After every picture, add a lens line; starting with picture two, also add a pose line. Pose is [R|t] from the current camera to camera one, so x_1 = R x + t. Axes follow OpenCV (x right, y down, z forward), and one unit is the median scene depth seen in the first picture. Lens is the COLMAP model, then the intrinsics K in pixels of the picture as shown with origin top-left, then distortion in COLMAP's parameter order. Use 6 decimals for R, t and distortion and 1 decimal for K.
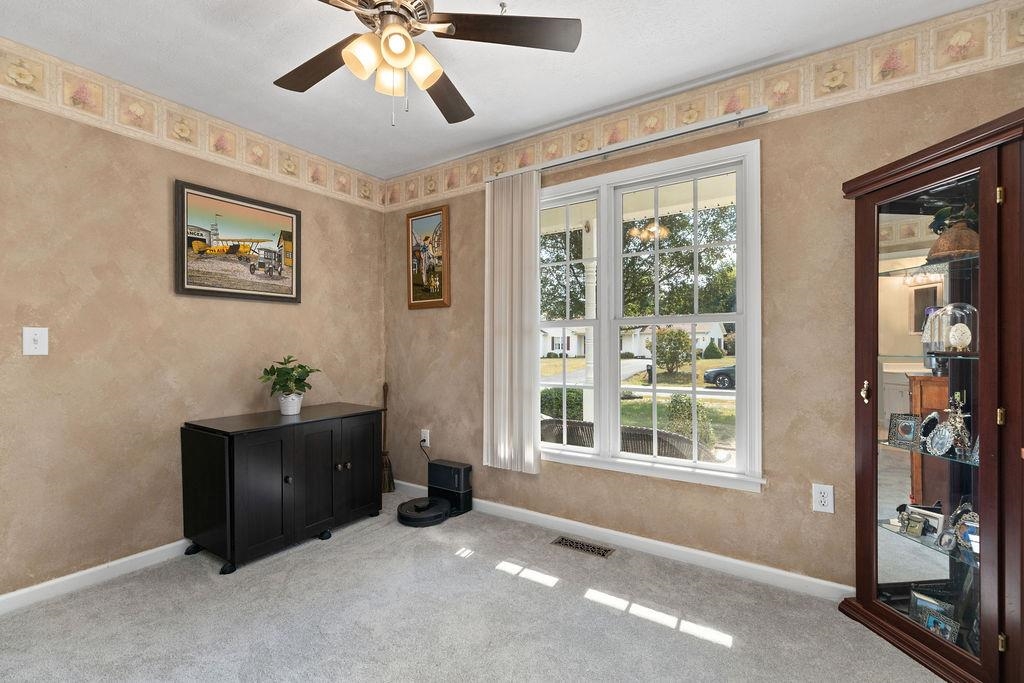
lens RADIAL K [[471.9, 0, 511.5], [0, 471.9, 341.3], [0, 0, 1]] dist [-0.000470, 0.000082]
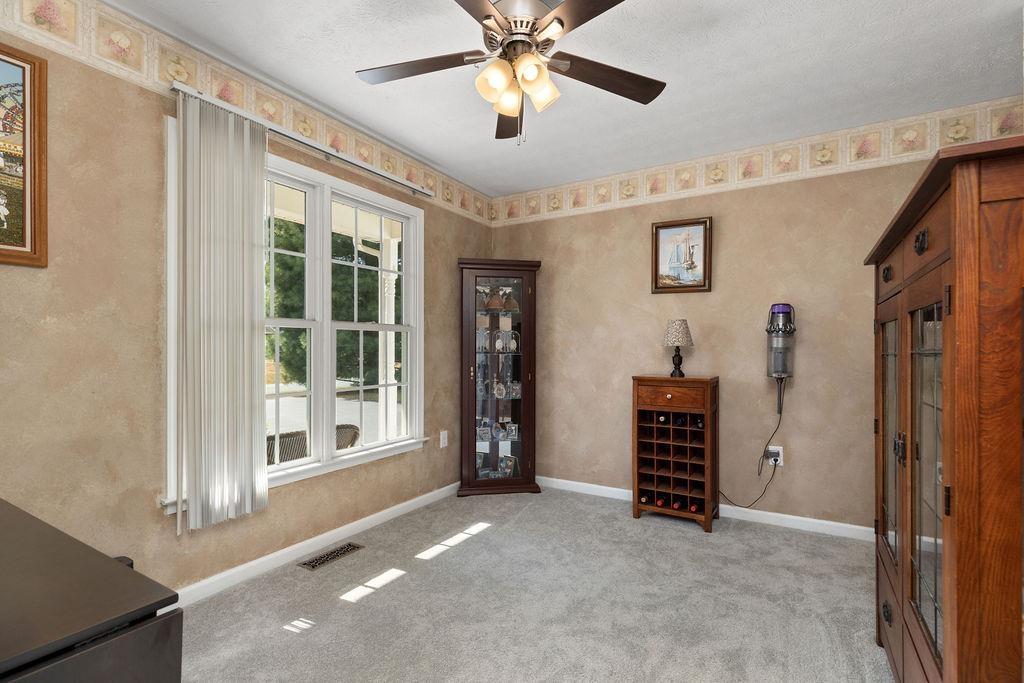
lens RADIAL K [[471.9, 0, 512.7], [0, 471.9, 349.7], [0, 0, 1]] dist [-0.000470, 0.000082]
pose [[-0.063368, 0.003269, 0.997985, -0.884299], [-0.007778, 0.999963, -0.003770, 0.014416], [-0.997960, -0.008002, -0.063340, 0.731991]]
